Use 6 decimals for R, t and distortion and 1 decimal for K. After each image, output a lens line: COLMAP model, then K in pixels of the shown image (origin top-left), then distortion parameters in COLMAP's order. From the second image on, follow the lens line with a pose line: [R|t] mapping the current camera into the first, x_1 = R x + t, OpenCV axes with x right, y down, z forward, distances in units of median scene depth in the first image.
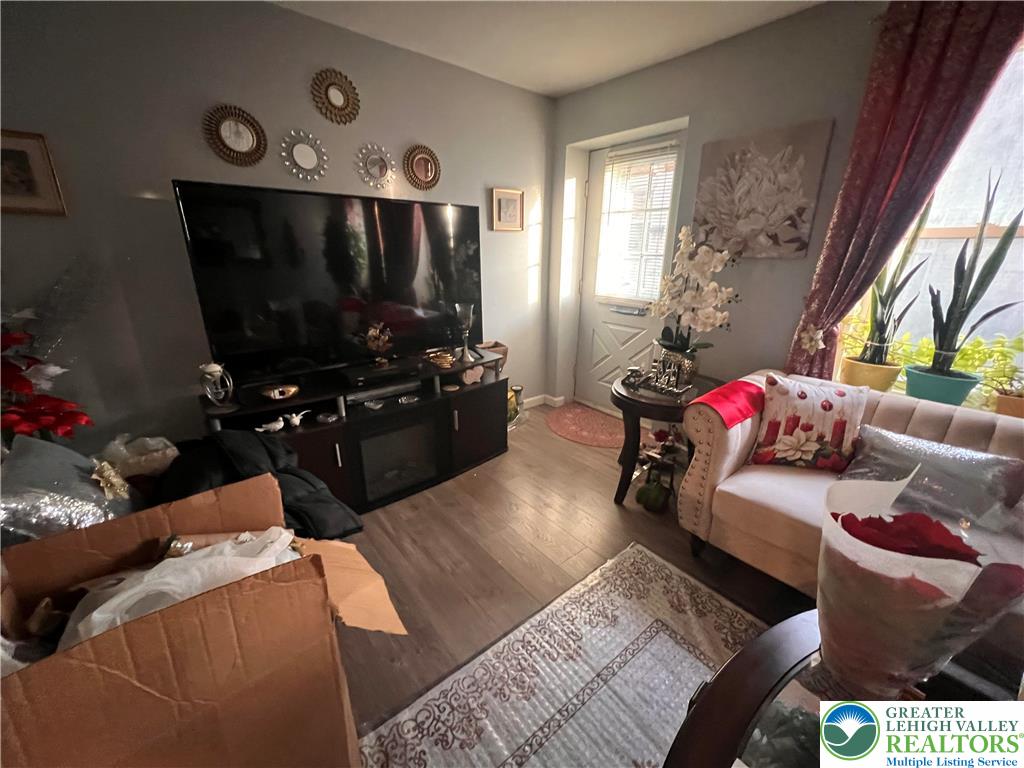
lens RADIAL K [[408.3, 0, 512.7], [0, 408.3, 378.6], [0, 0, 1]] dist [-0.001995, 0.000953]
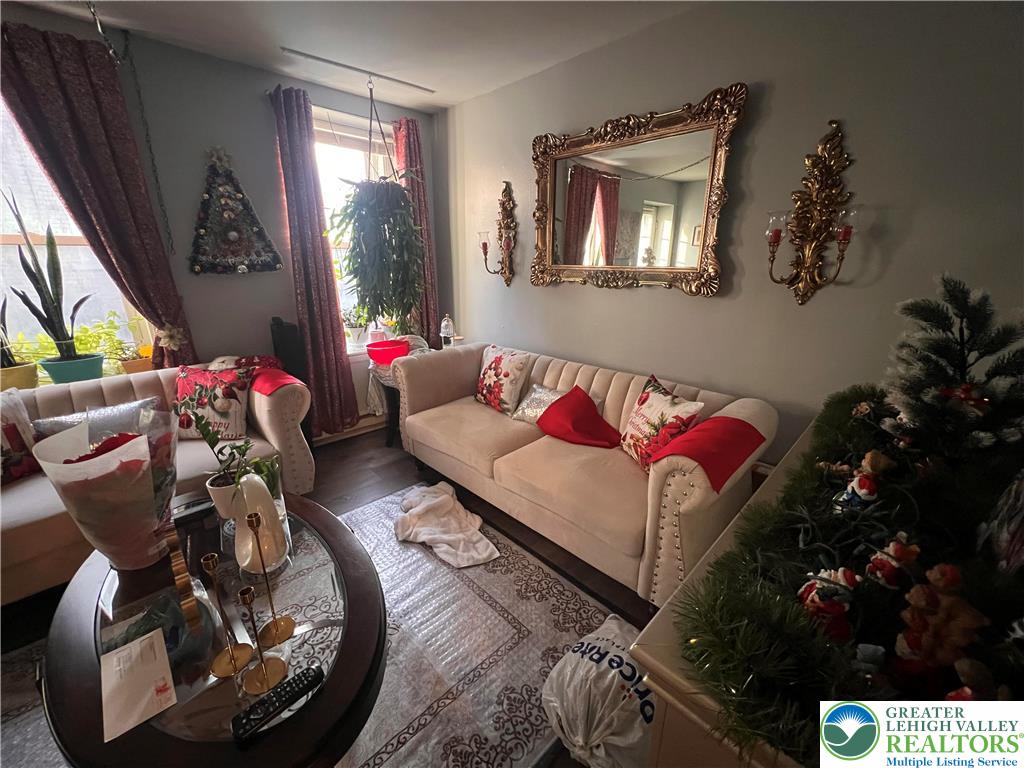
lens RADIAL K [[408.3, 0, 509.7], [0, 408.3, 380.2], [0, 0, 1]] dist [-0.001995, 0.000953]
pose [[-0.088024, -0.302250, 0.949156, -0.225087], [0.299143, 0.900852, 0.314611, 0.054370], [-0.950140, 0.311626, 0.011120, -0.221337]]
